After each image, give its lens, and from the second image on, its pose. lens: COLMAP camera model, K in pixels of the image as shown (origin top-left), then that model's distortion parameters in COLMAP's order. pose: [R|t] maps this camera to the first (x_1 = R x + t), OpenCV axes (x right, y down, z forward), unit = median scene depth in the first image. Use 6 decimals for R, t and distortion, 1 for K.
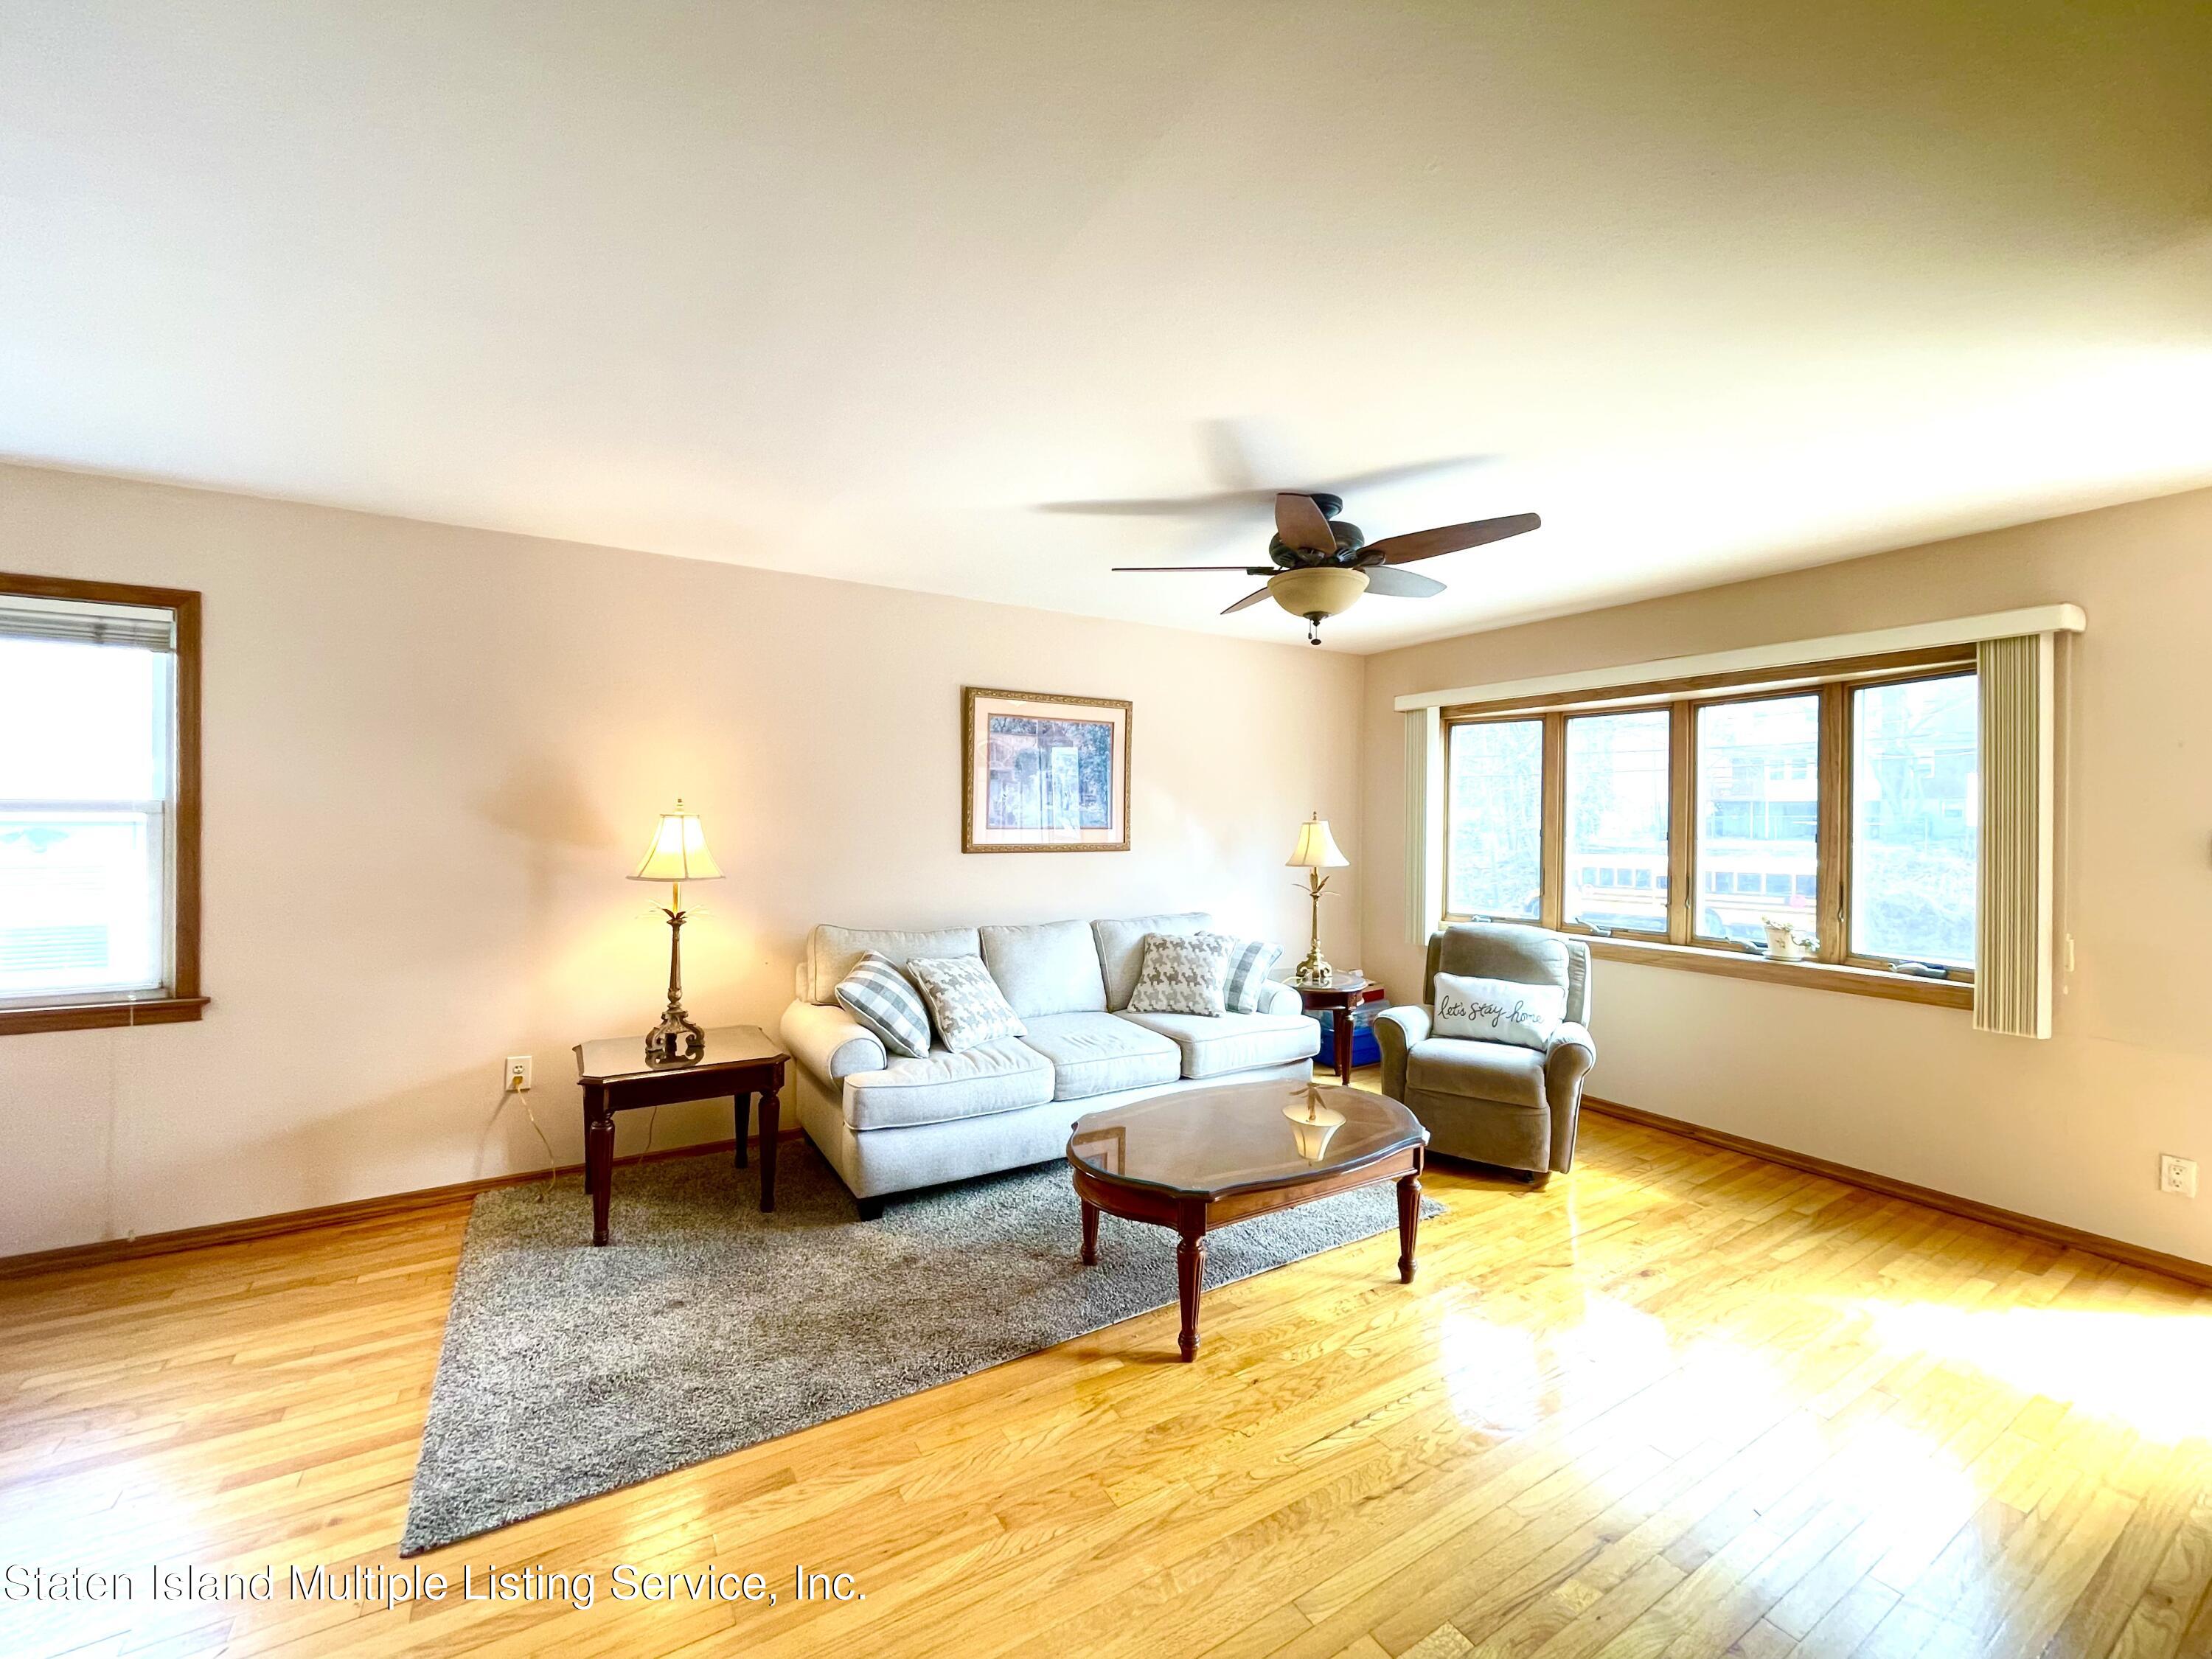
lens RADIAL K [[895.7, 0, 1103.1], [0, 895.7, 814.5], [0, 0, 1]] dist [-0.007835, 0.002877]
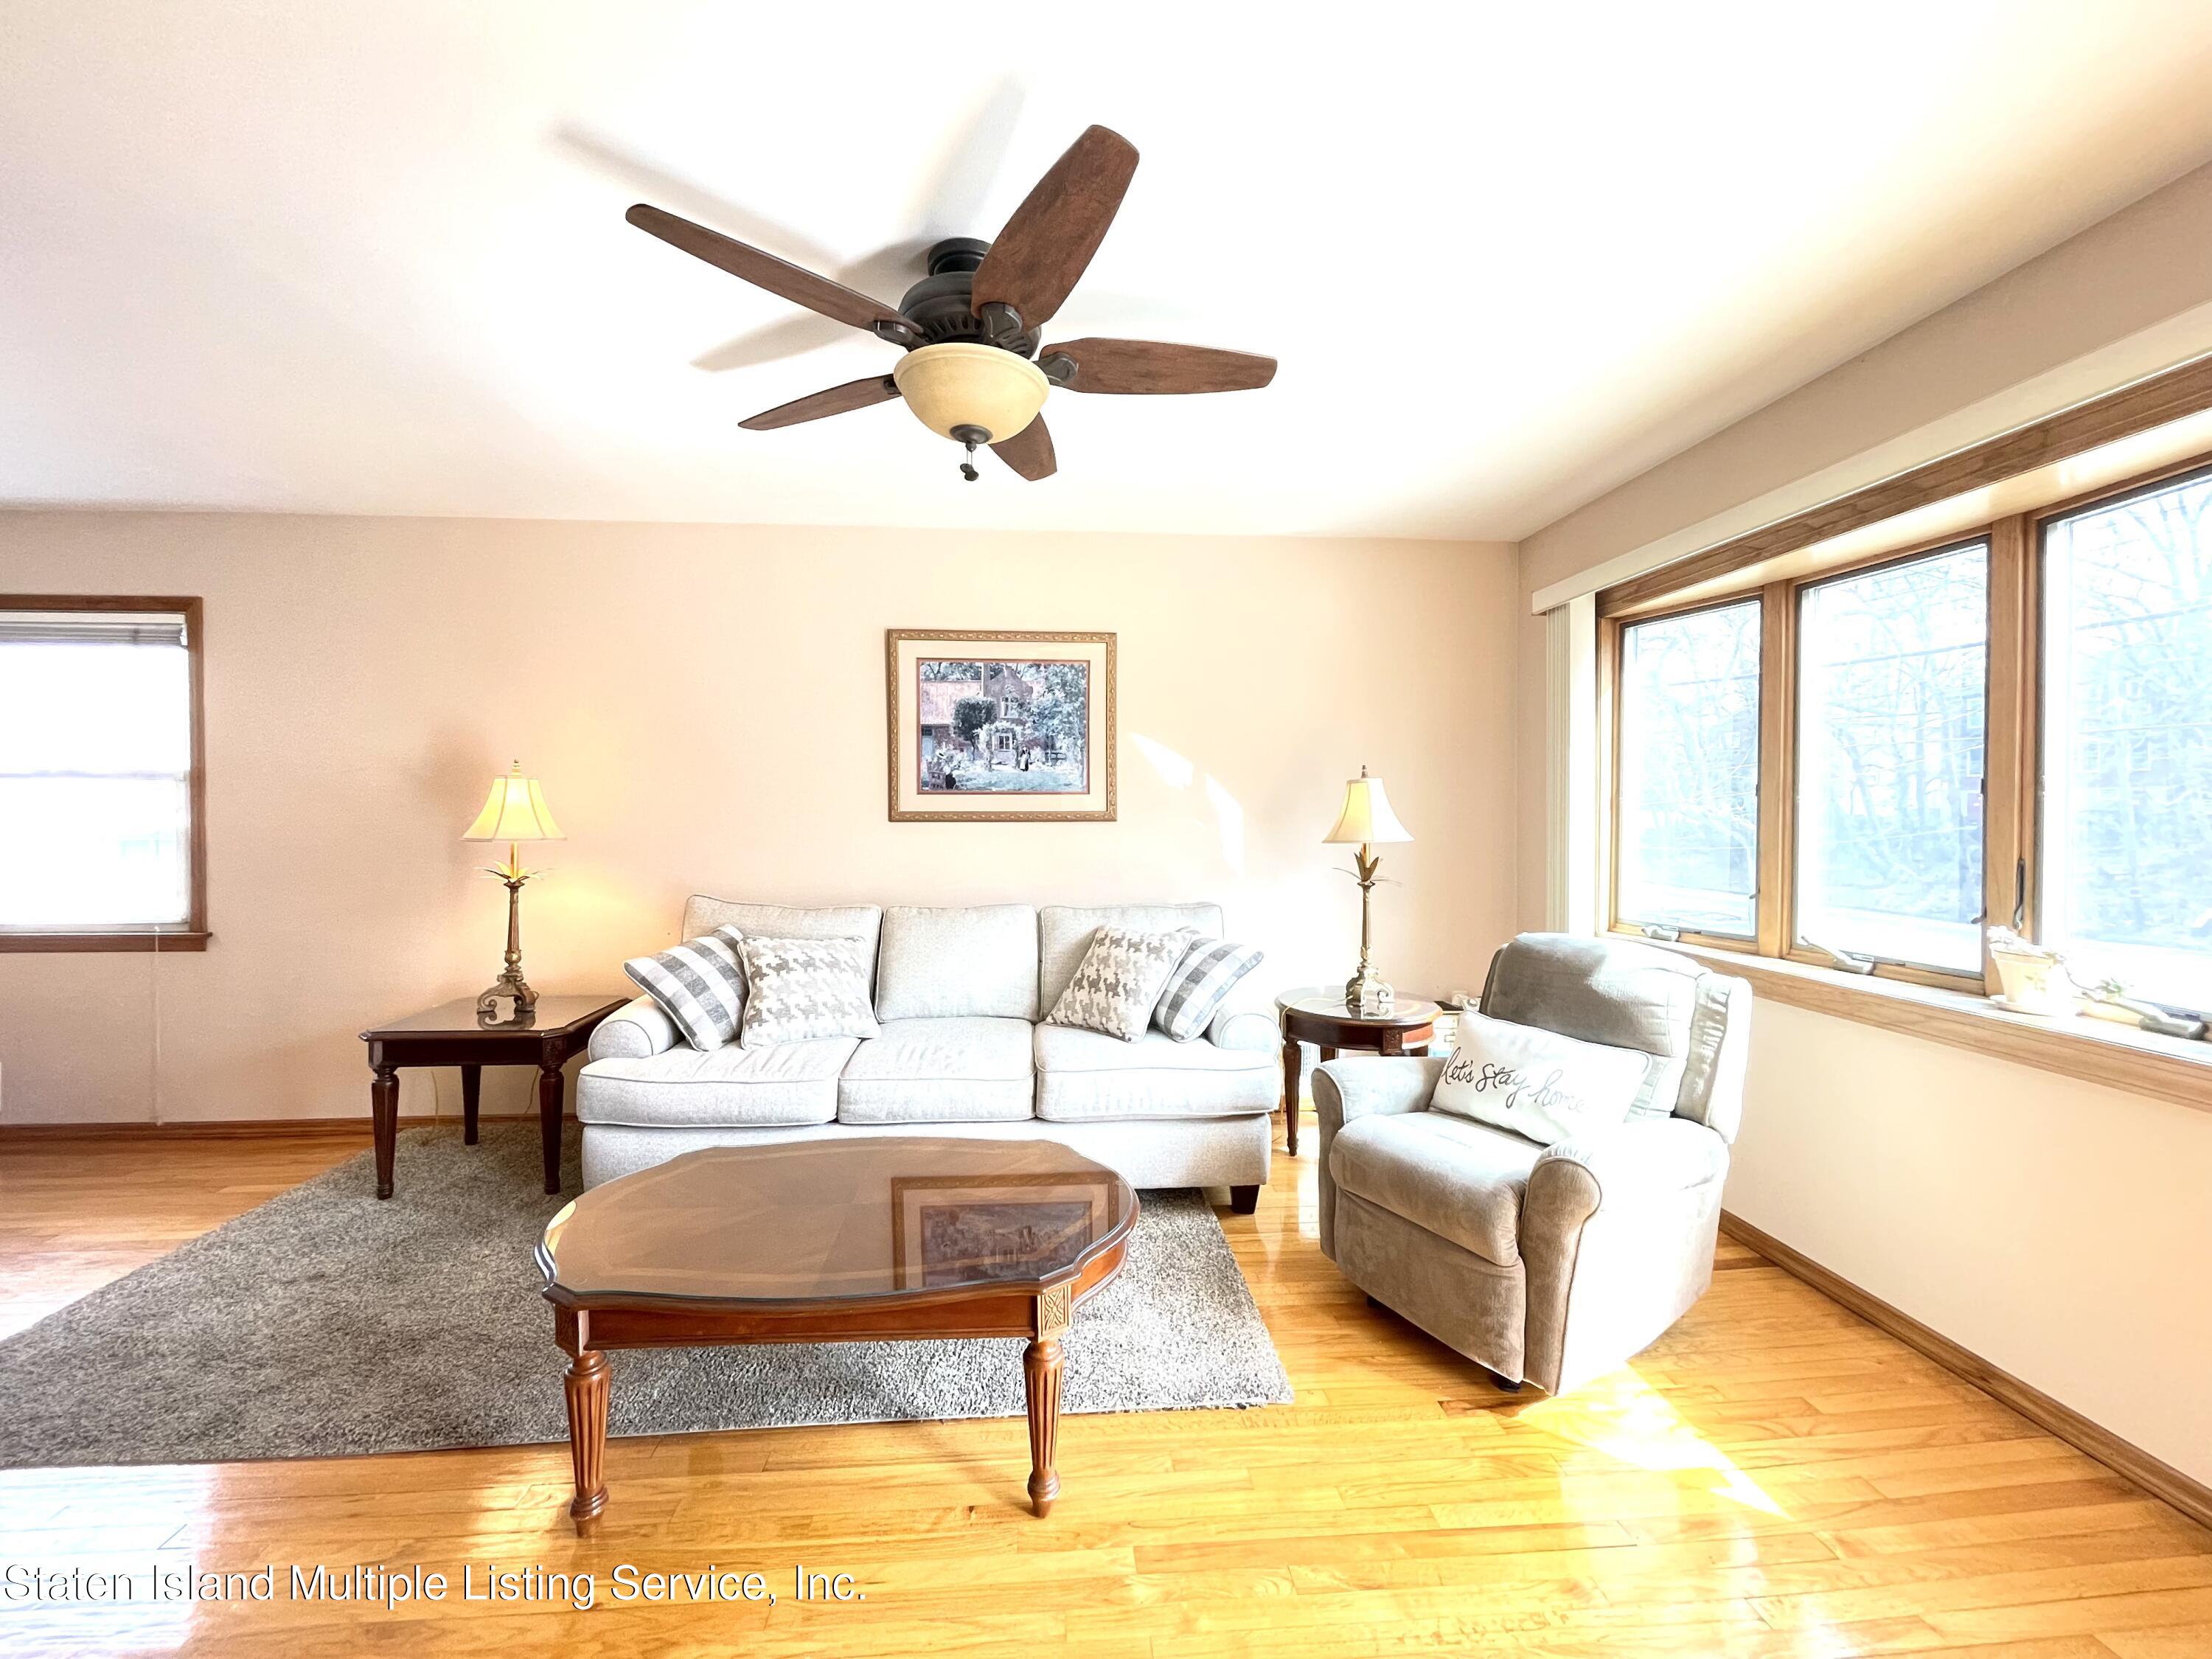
lens RADIAL K [[895.7, 0, 1108.0], [0, 895.7, 820.1], [0, 0, 1]] dist [-0.007835, 0.002877]
pose [[0.892859, -0.003146, -0.450326, 0.493086], [0.009024, 0.999900, 0.010906, 0.039861], [0.450246, -0.013801, 0.892798, 0.373983]]
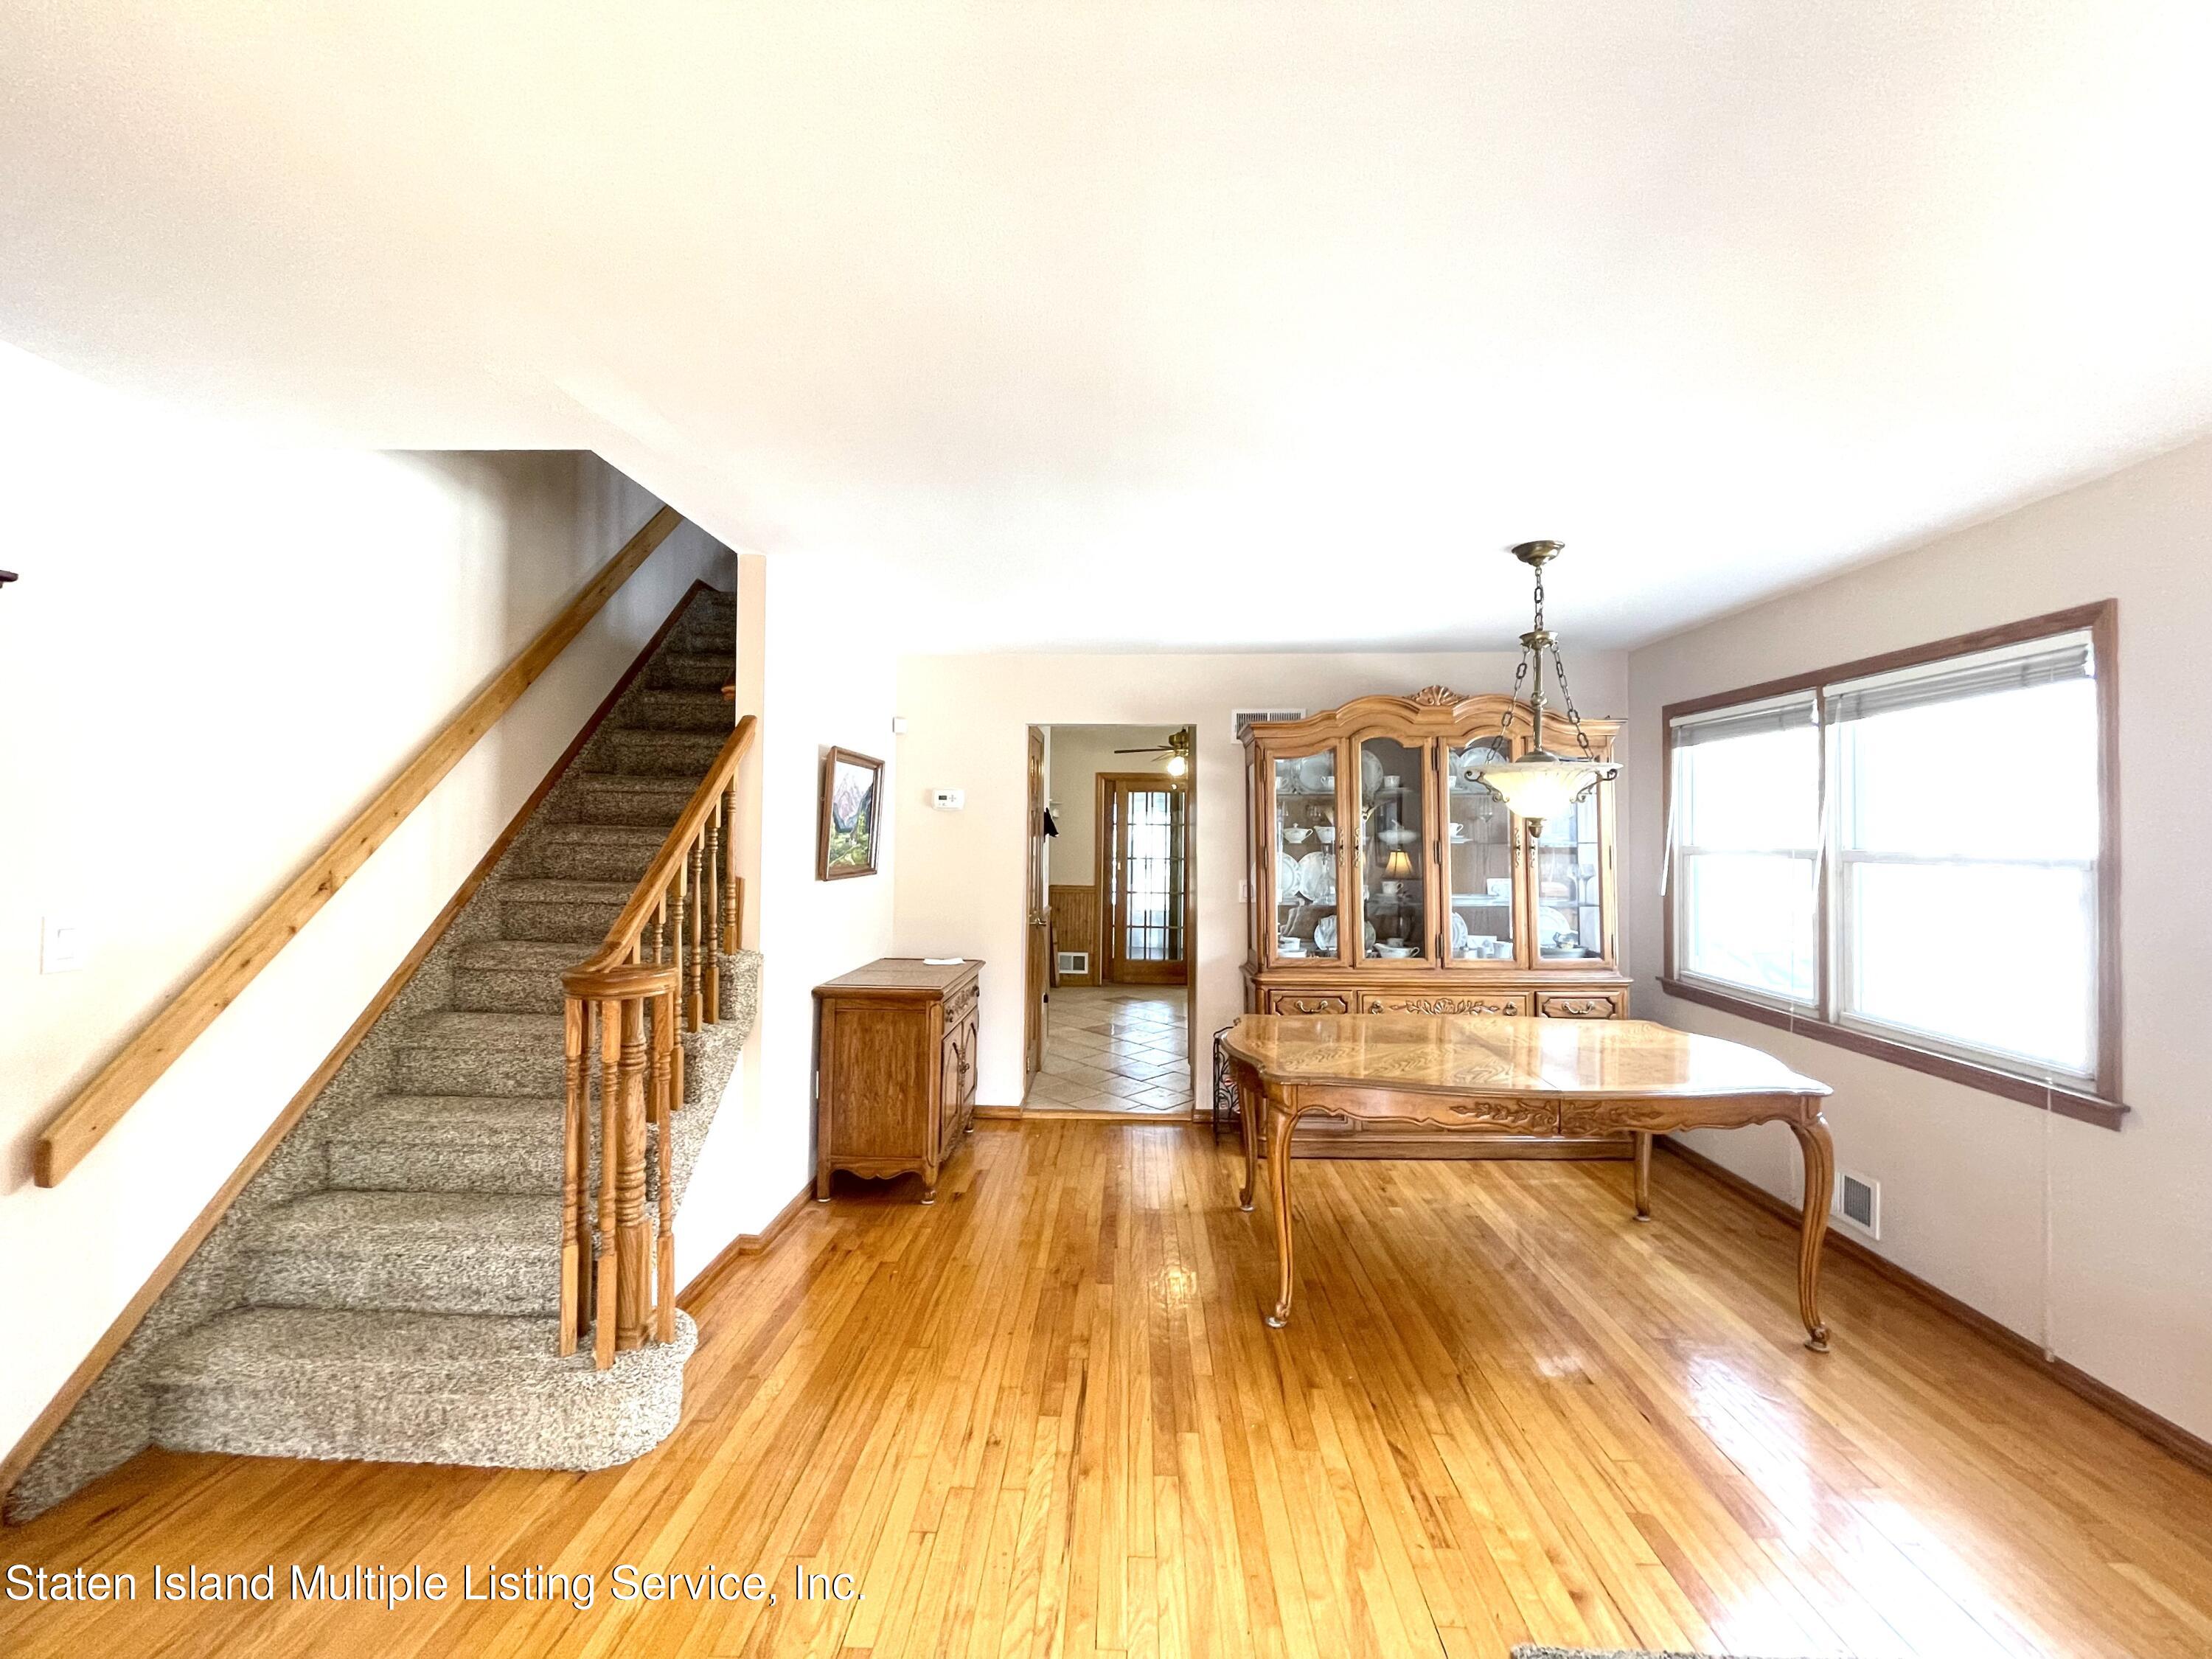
lens RADIAL K [[895.7, 0, 1095.7], [0, 895.7, 817.2], [0, 0, 1]] dist [-0.007835, 0.002877]
pose [[-0.557426, -0.031233, -0.829639, 0.131792], [-0.015411, 0.999509, -0.027274, -0.011854], [0.830083, -0.002418, -0.557634, 0.540160]]
